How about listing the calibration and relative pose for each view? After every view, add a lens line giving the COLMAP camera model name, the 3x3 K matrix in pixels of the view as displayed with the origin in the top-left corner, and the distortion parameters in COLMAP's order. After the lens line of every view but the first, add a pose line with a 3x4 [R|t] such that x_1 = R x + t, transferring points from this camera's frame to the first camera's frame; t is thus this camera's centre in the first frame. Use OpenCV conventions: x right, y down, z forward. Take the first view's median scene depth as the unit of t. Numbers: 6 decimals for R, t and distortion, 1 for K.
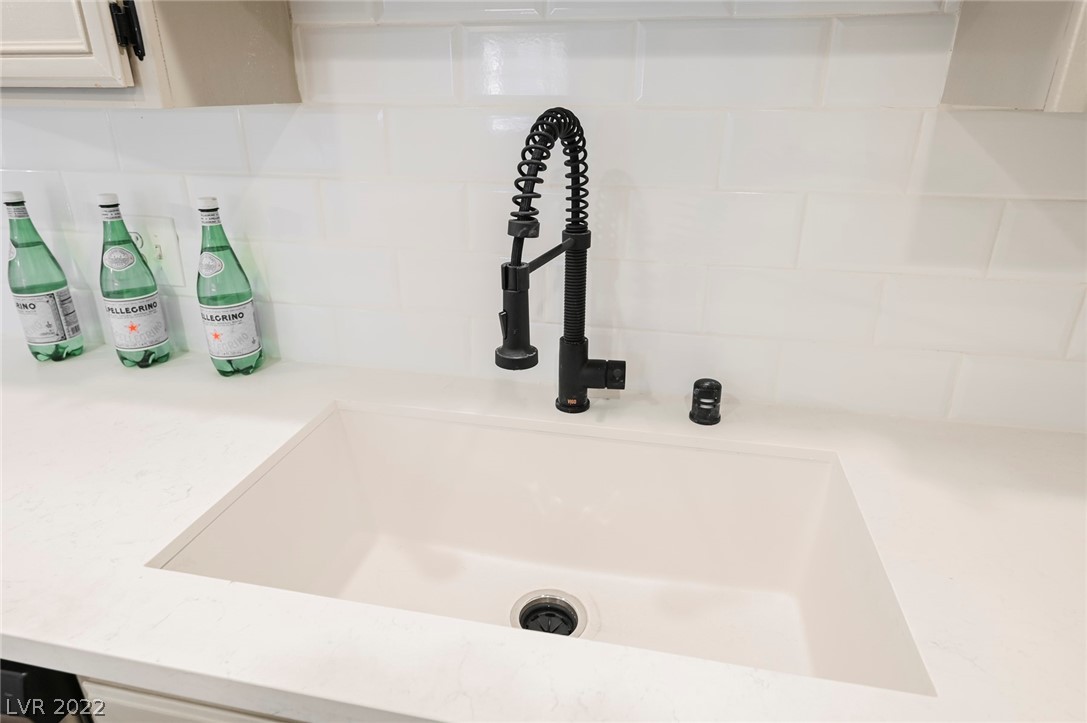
lens RADIAL K [[668.4, 0, 543.5], [0, 668.4, 361.5], [0, 0, 1]] dist [-0.002364, -0.000596]
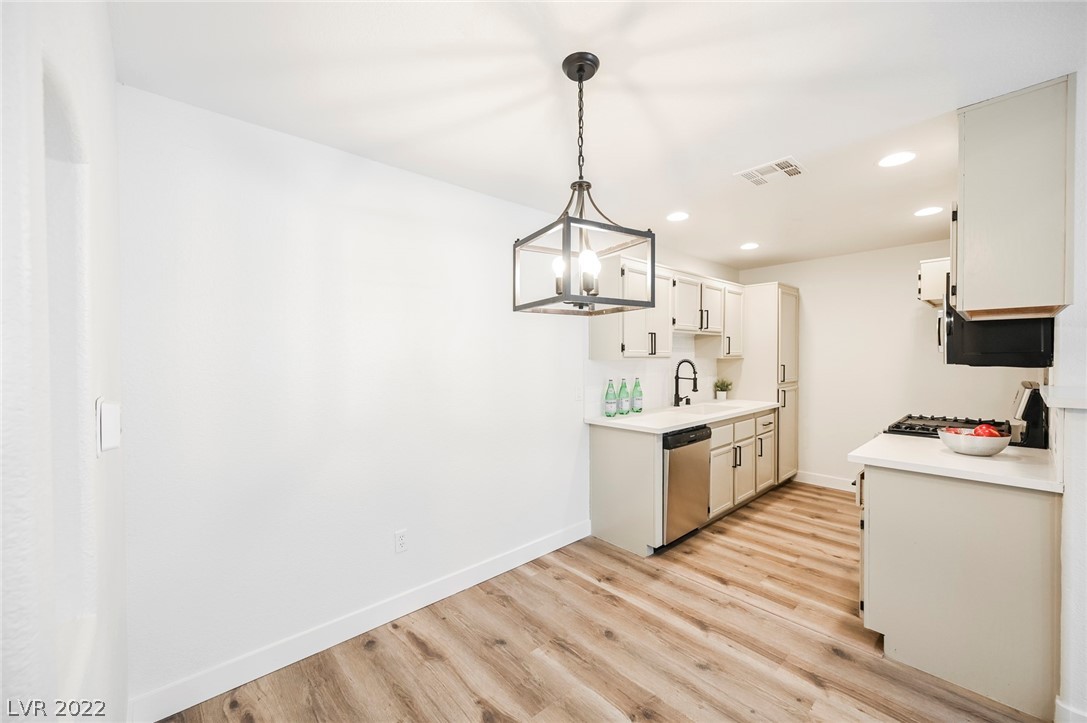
lens RADIAL K [[430.7, 0, 543.5], [0, 430.7, 361.5], [0, 0, 1]] dist [-0.000407, 0.000375]
pose [[0.577743, -0.021570, 0.815933, -3.418039], [0.312537, 0.929310, -0.196733, 0.126245], [-0.754012, 0.368670, 0.543644, -0.333850]]
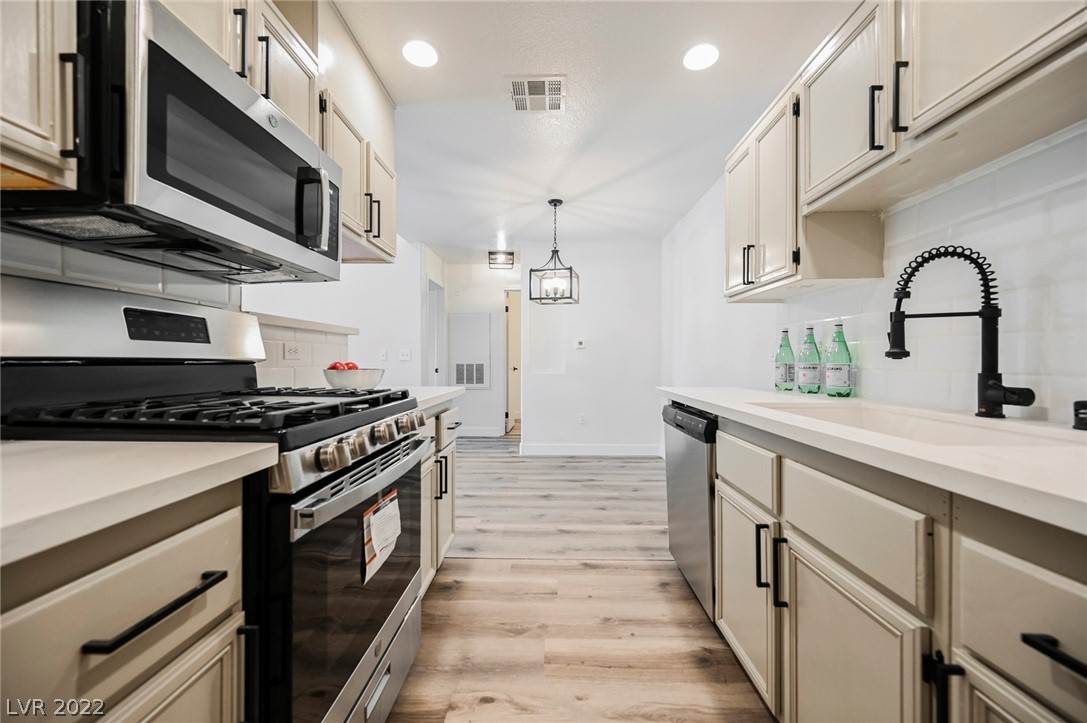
lens RADIAL K [[430.7, 0, 543.5], [0, 430.7, 361.5], [0, 0, 1]] dist [-0.000407, 0.000375]
pose [[0.191034, -0.004176, -0.981575, 0.912461], [-0.365964, 0.927588, -0.075171, 0.442775], [0.910811, 0.373581, 0.175672, -0.232804]]
